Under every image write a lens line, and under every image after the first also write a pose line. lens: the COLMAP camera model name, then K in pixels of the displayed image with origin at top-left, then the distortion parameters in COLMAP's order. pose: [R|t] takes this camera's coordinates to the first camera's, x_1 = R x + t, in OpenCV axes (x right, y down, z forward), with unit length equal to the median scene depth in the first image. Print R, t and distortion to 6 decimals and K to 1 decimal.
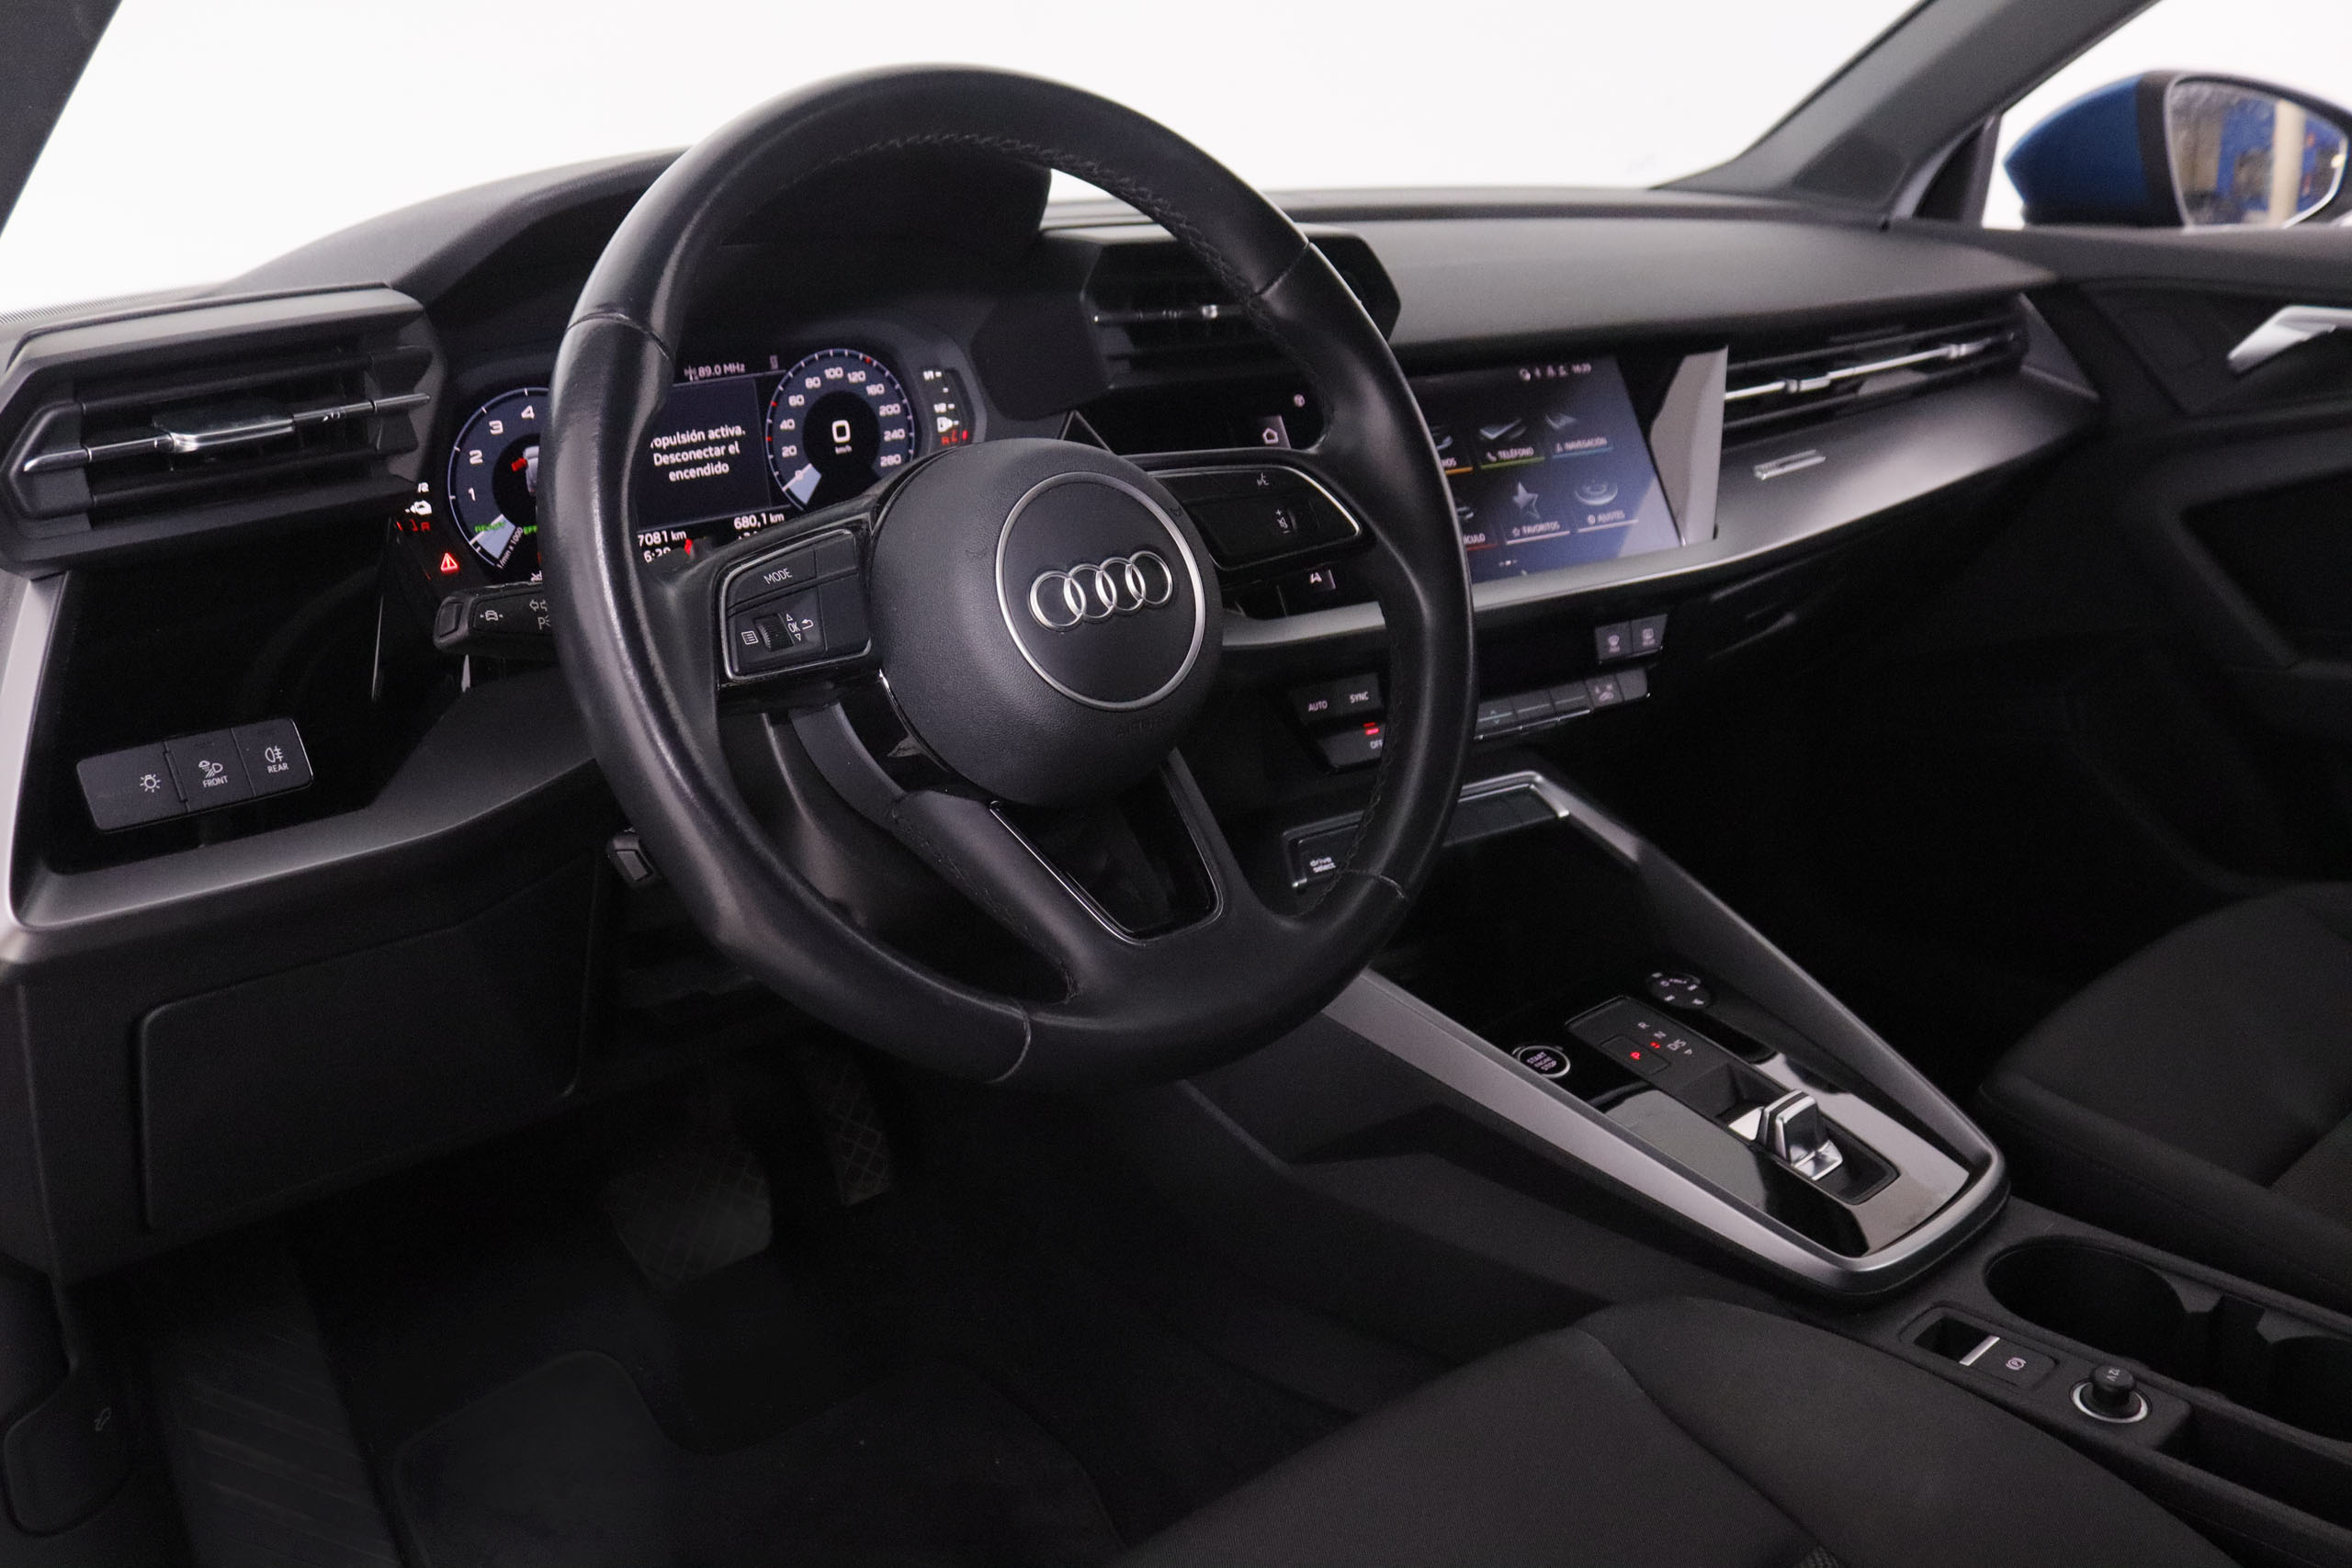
lens RADIAL K [[2032.7, 0, 1176.0], [0, 2032.7, 784.0], [0, 0, 1]] dist [-0.188513, 0.194530]
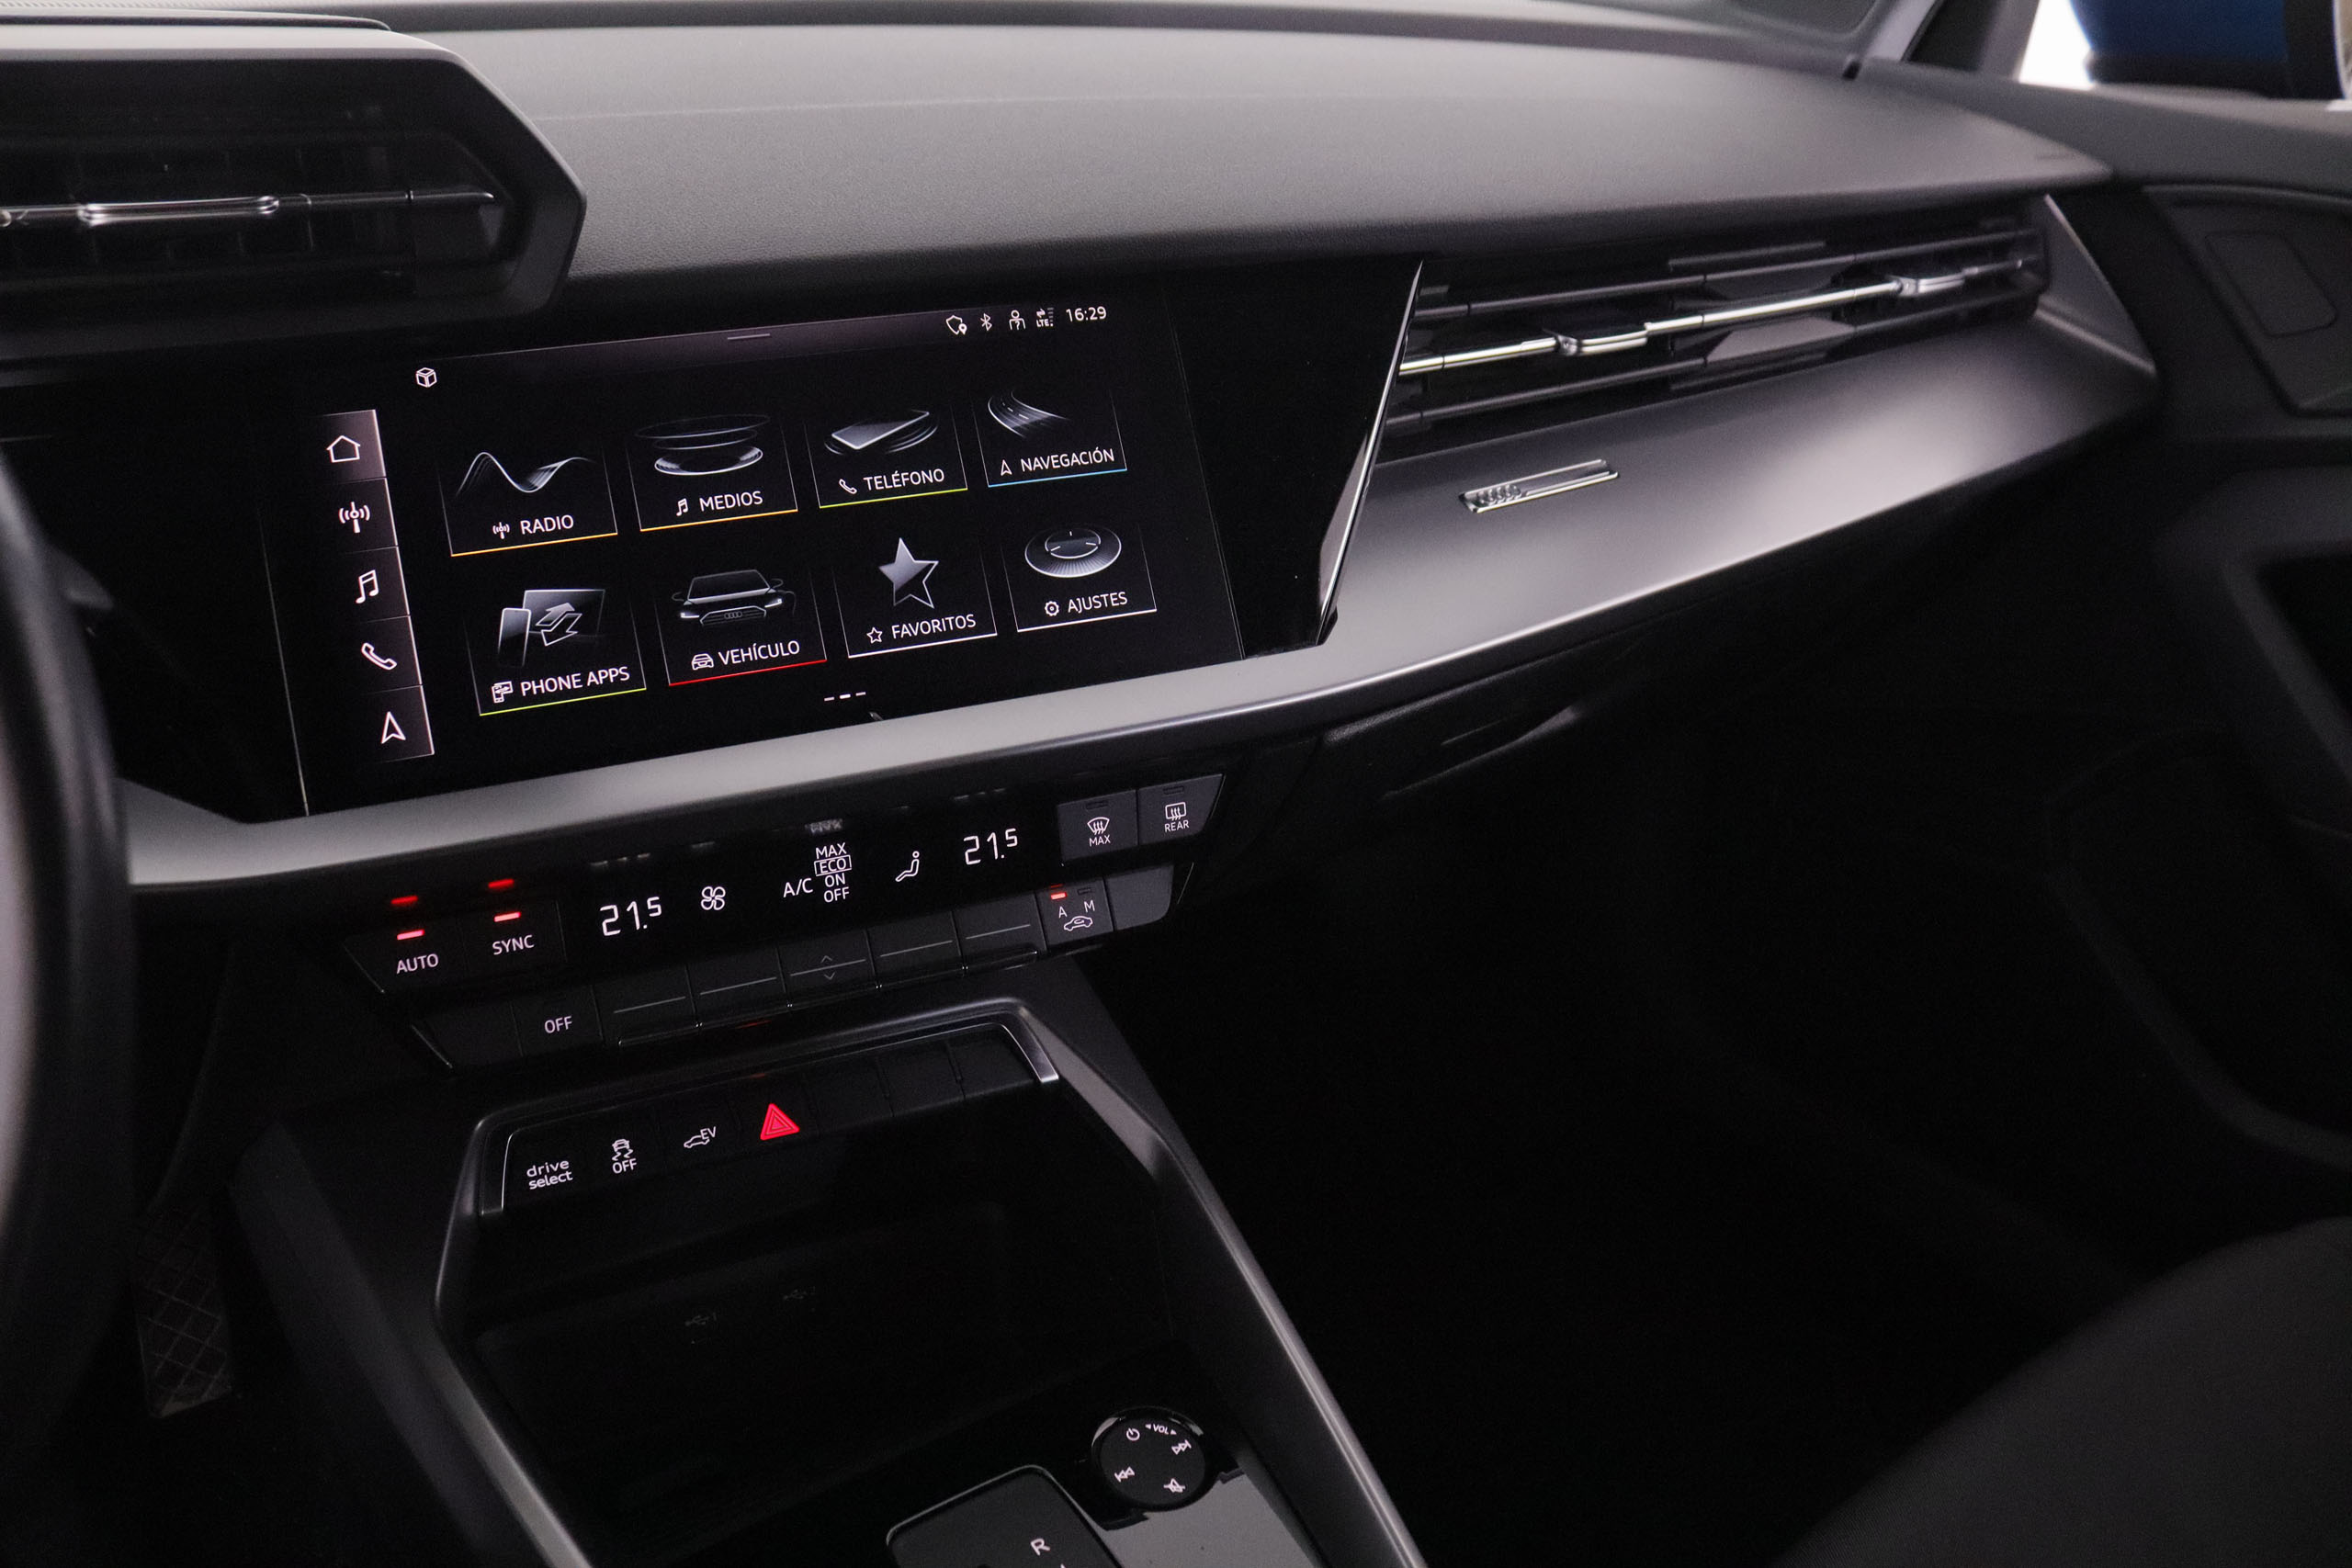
lens RADIAL K [[1915.4, 0, 1176.0], [0, 1915.4, 784.0], [0, 0, 1]] dist [-0.185110, 0.153999]
pose [[0.993736, 0.083642, -0.074107, 0.274231], [-0.074518, 0.990175, 0.118324, -0.144453], [0.083276, -0.112061, 0.990206, 0.485356]]
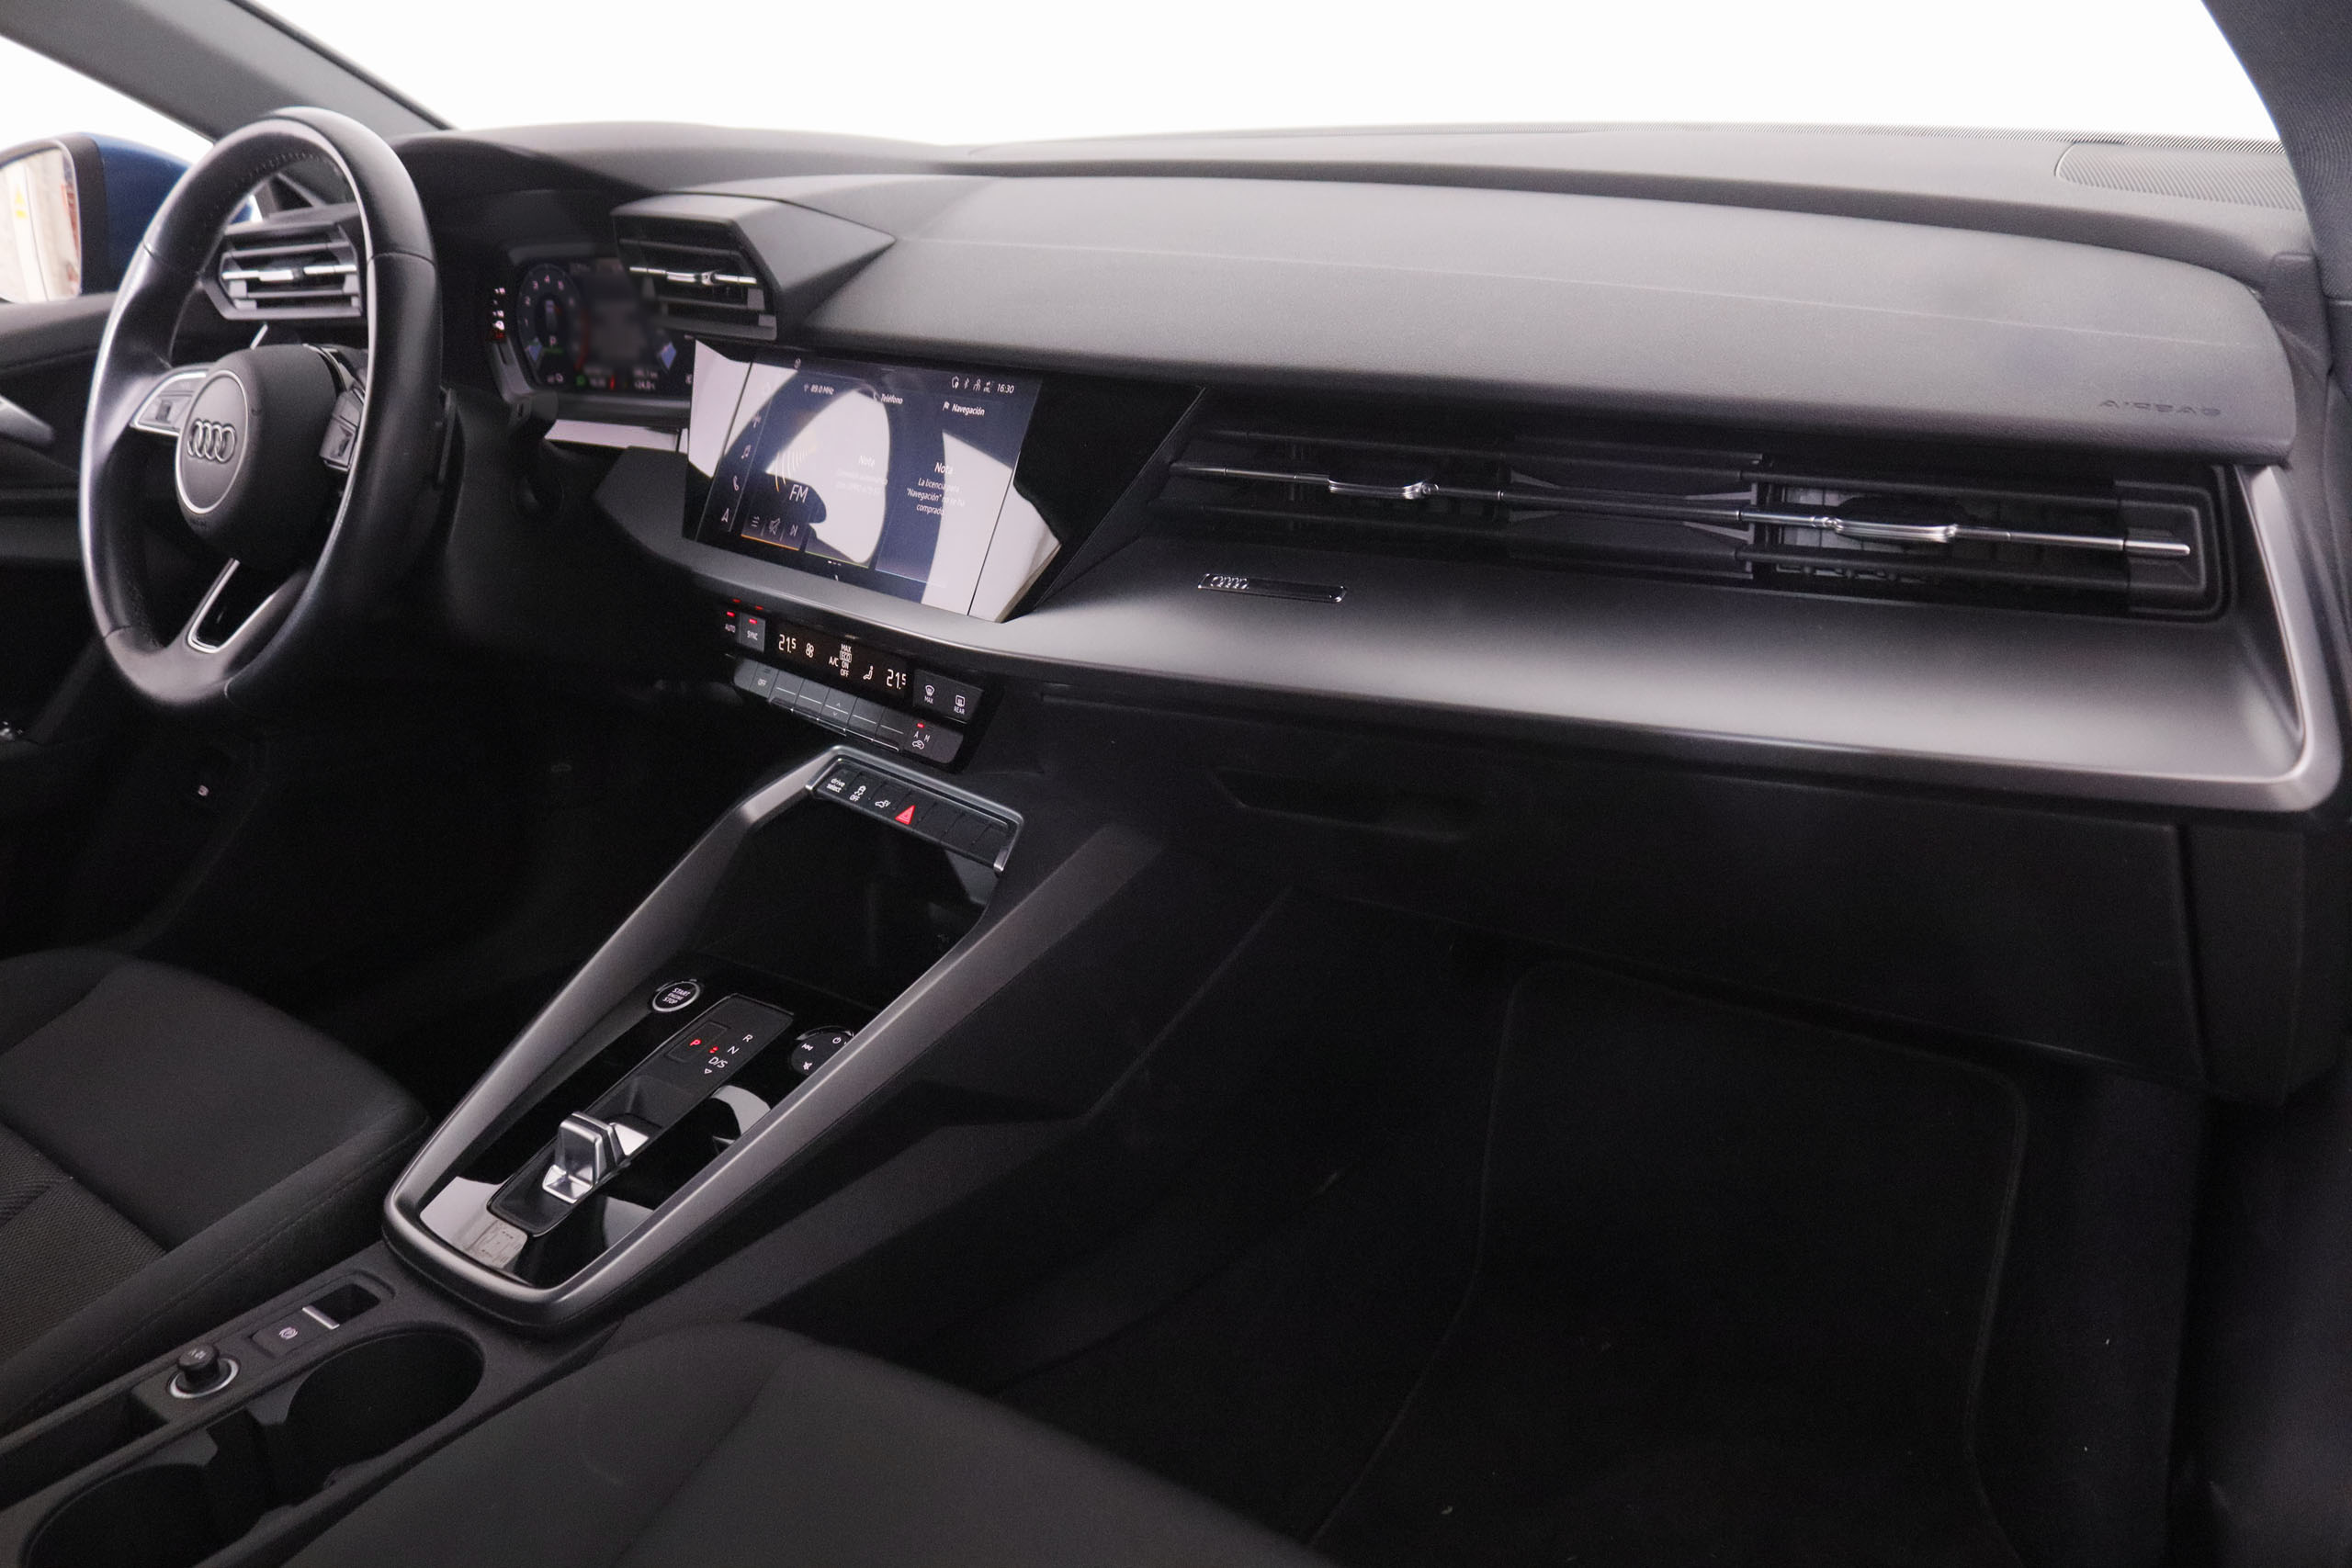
lens RADIAL K [[1915.4, 0, 1176.0], [0, 1915.4, 784.0], [0, 0, 1]] dist [-0.185110, 0.153999]
pose [[0.206696, 0.381261, -0.901064, 1.021516], [-0.247884, 0.911311, 0.328734, -0.339689], [0.946483, 0.155411, 0.282873, 0.864331]]
